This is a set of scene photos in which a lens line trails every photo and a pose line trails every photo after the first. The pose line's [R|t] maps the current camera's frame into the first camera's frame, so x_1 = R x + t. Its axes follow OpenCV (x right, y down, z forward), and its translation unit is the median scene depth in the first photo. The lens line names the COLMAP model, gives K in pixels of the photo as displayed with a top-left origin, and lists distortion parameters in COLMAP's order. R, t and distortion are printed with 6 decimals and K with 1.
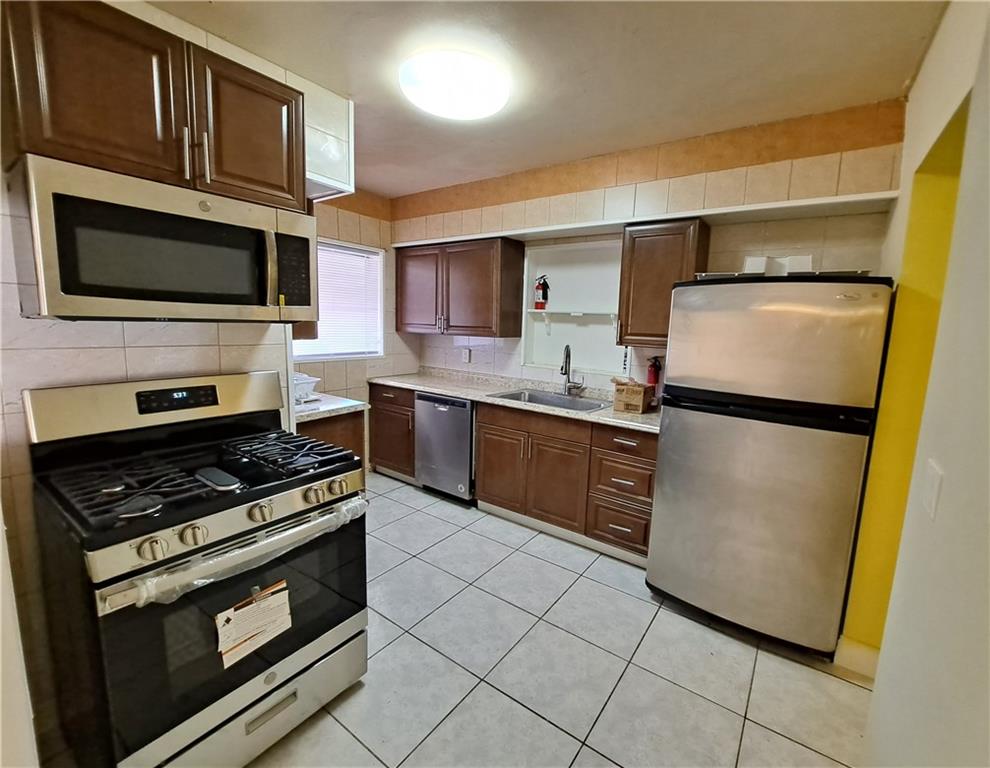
lens RADIAL K [[442.5, 0, 496.7], [0, 442.5, 382.1], [0, 0, 1]] dist [-0.012324, -0.000735]
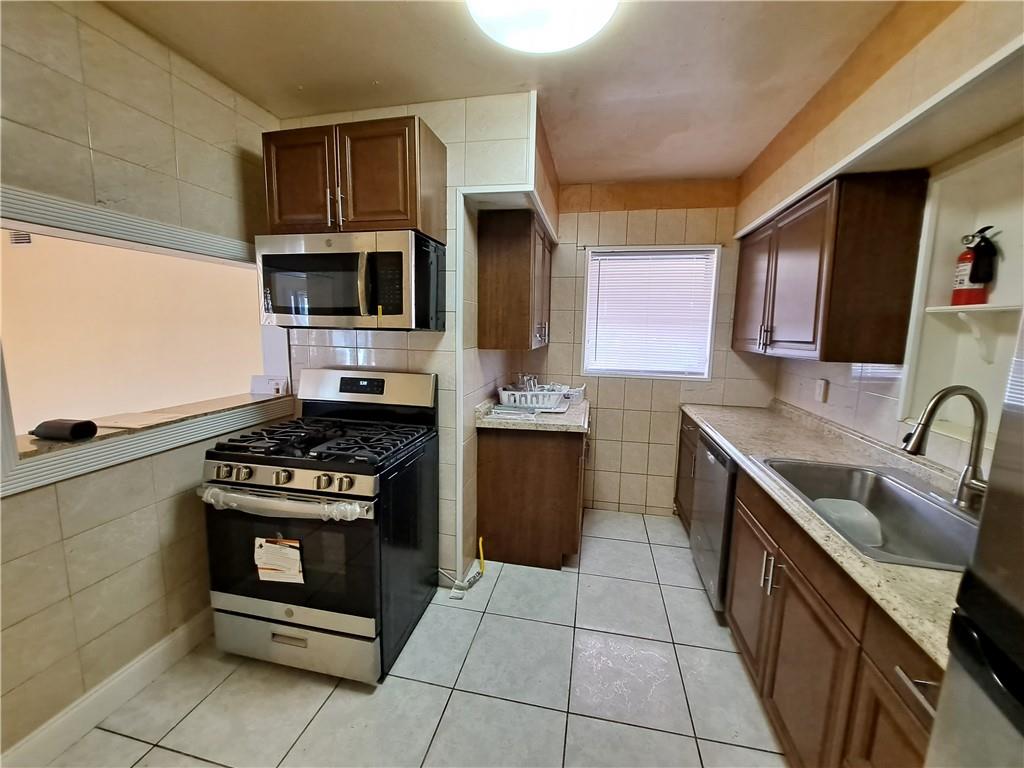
lens RADIAL K [[406.1, 0, 513.8], [0, 406.1, 378.7], [0, 0, 1]] dist [-0.003368, -0.002001]
pose [[0.399486, 0.090588, -0.912253, 0.607750], [-0.132735, 0.990335, 0.040216, -0.094394], [0.907079, 0.105023, 0.407649, 0.871073]]
